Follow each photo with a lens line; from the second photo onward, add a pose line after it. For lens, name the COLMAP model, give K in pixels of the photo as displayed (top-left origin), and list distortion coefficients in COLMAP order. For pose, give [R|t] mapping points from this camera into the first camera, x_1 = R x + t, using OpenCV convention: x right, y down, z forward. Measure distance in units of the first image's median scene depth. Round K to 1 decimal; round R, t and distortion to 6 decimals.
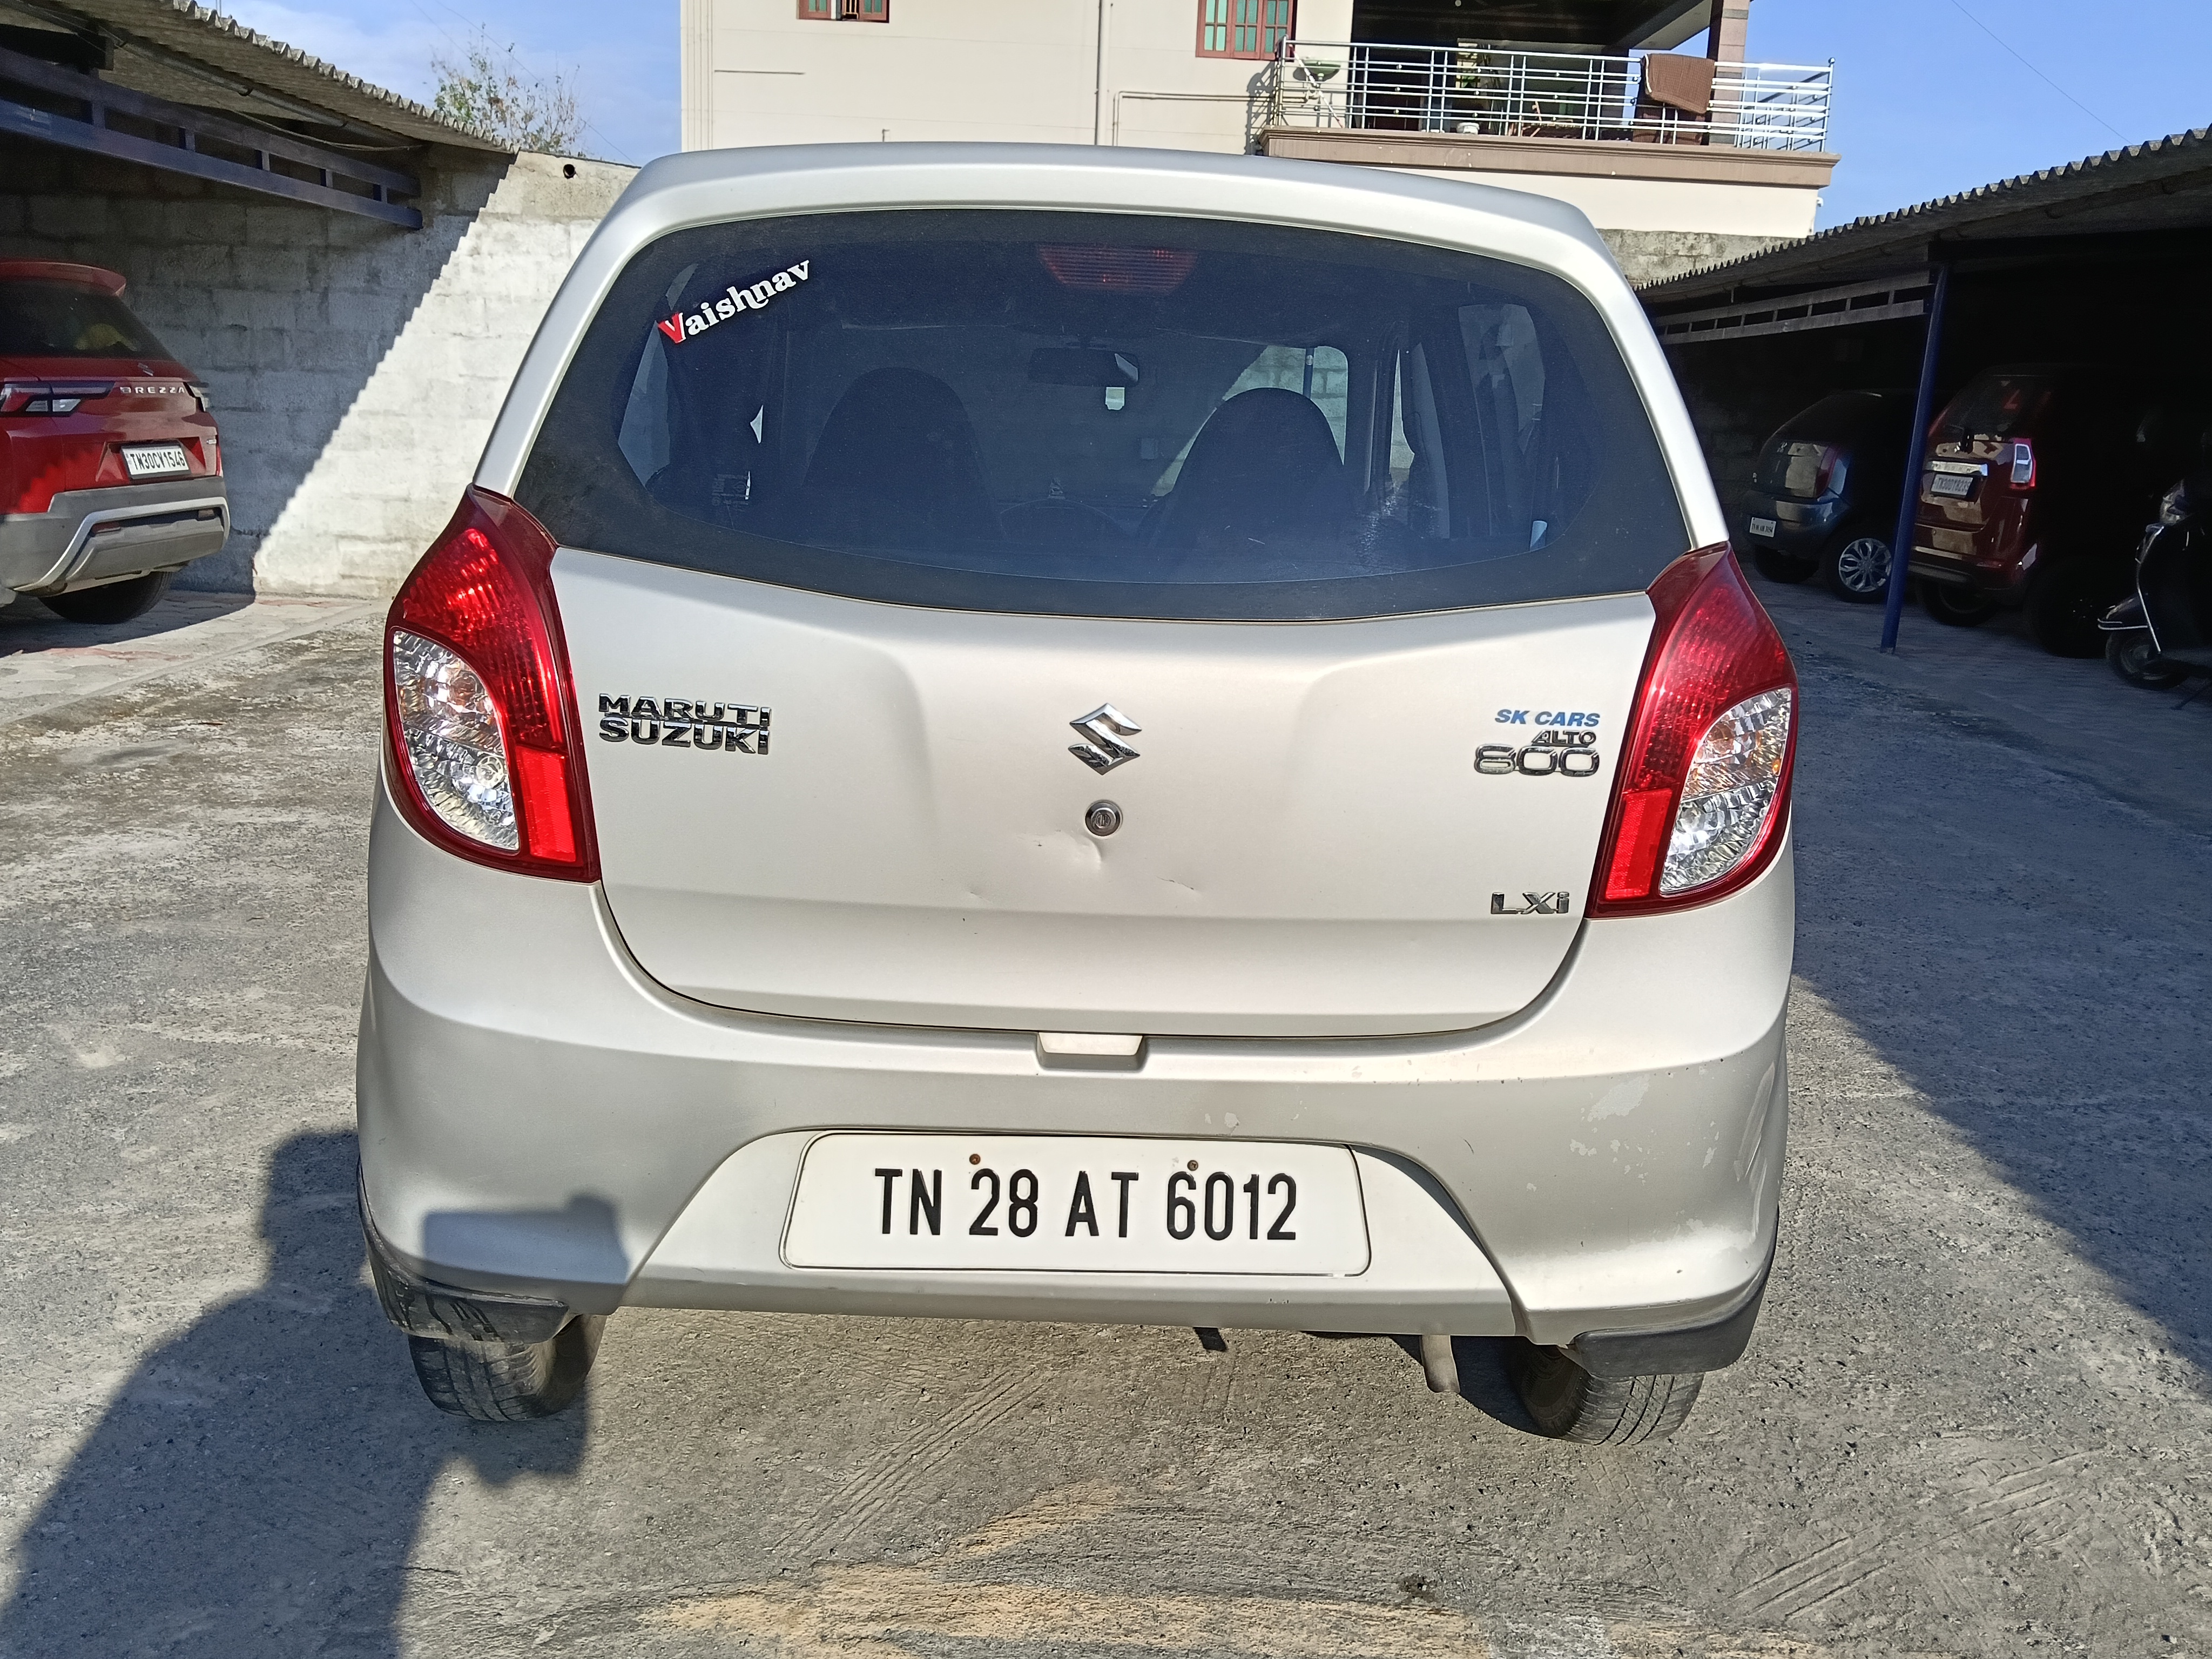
lens RADIAL K [[1859.5, 0, 1088.6], [0, 1859.5, 822.1], [0, 0, 1]] dist [-0.008500, -0.046598]
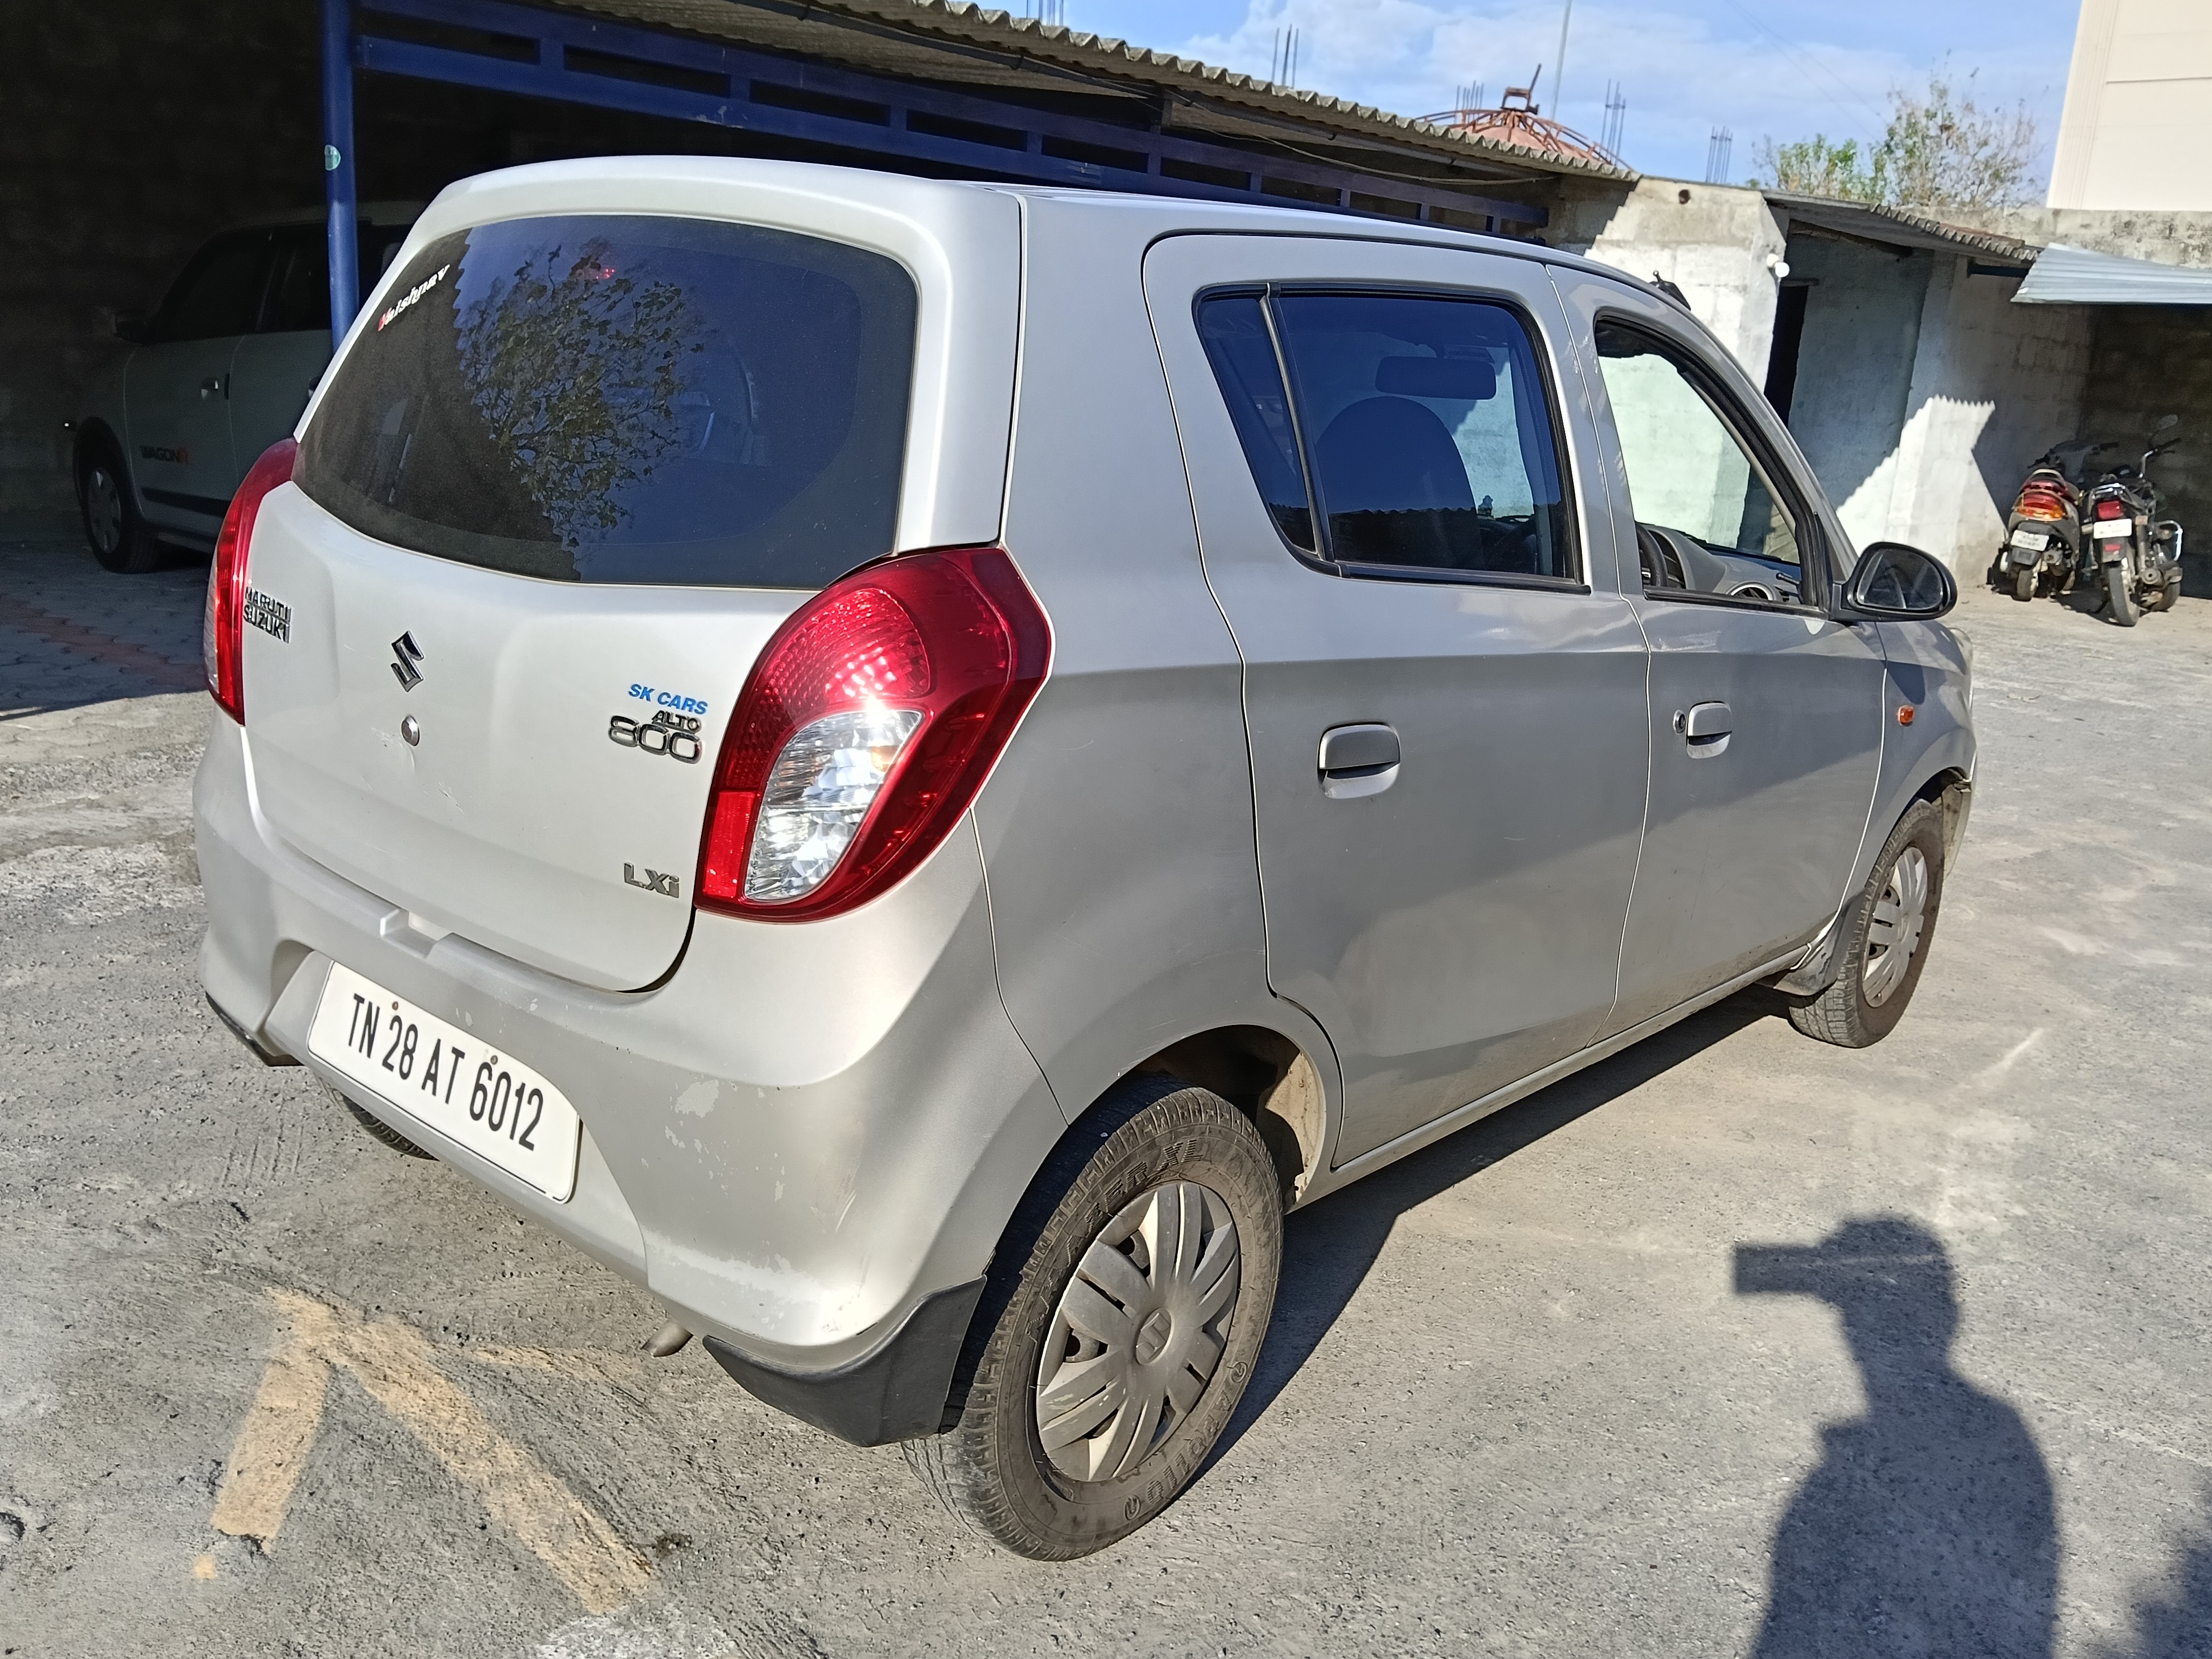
lens RADIAL K [[1859.5, 0, 1094.7], [0, 1859.5, 837.3], [0, 0, 1]] dist [-0.008500, -0.046598]
pose [[0.720259, 0.179556, -0.670064, 1.058078], [-0.186632, 0.980464, 0.062121, -0.084674], [0.668128, 0.080313, 0.739699, 0.403984]]
